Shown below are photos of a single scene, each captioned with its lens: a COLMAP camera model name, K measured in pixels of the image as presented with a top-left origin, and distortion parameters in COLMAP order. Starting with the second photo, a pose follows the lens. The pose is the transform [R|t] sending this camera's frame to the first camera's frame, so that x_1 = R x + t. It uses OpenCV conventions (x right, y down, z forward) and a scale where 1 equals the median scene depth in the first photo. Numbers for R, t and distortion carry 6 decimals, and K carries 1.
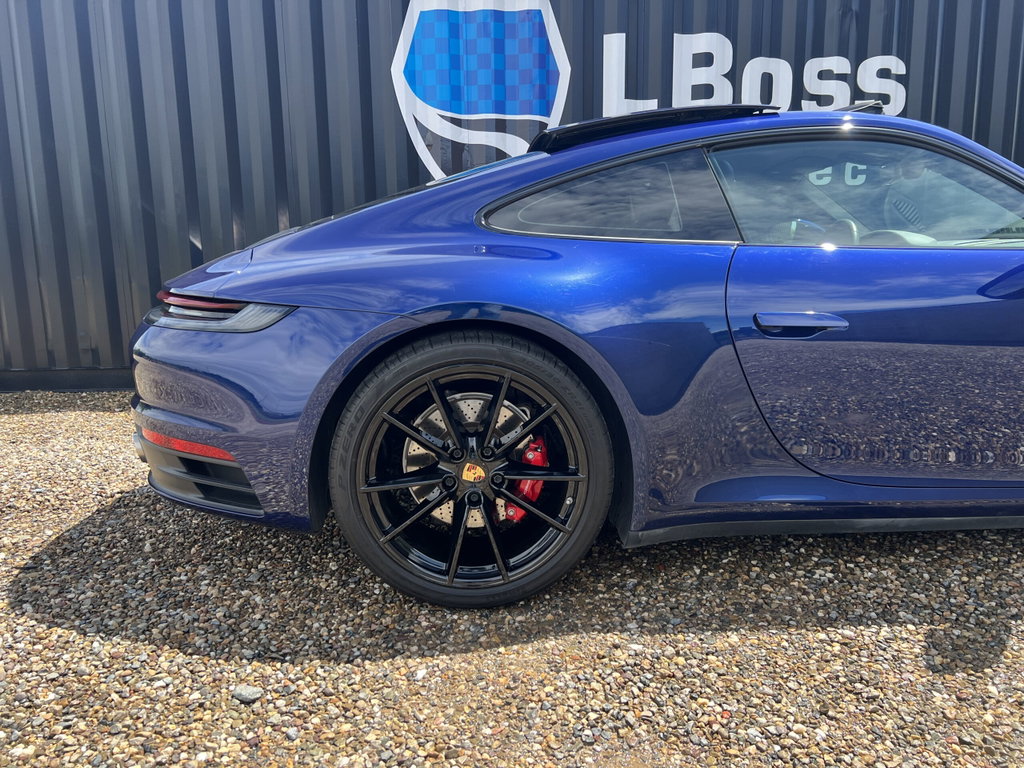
lens RADIAL K [[775.3, 0, 505.7], [0, 775.3, 391.9], [0, 0, 1]] dist [0.040565, -0.053374]
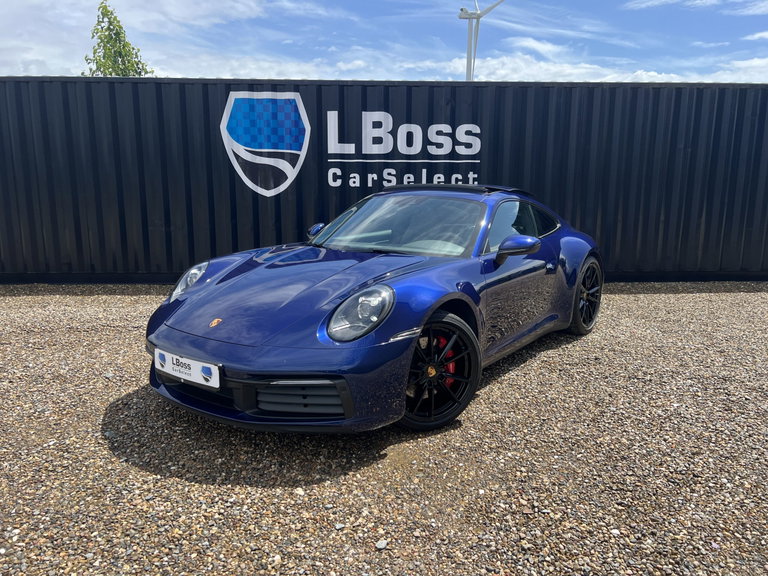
lens RADIAL K [[581.4, 0, 386.7], [0, 581.4, 293.2], [0, 0, 1]] dist [0.040565, -0.053374]
pose [[0.999815, 0.018797, 0.004079, 0.650519], [-0.018817, 0.999810, 0.005089, -0.003469], [-0.003983, -0.005165, 0.999979, -1.162545]]
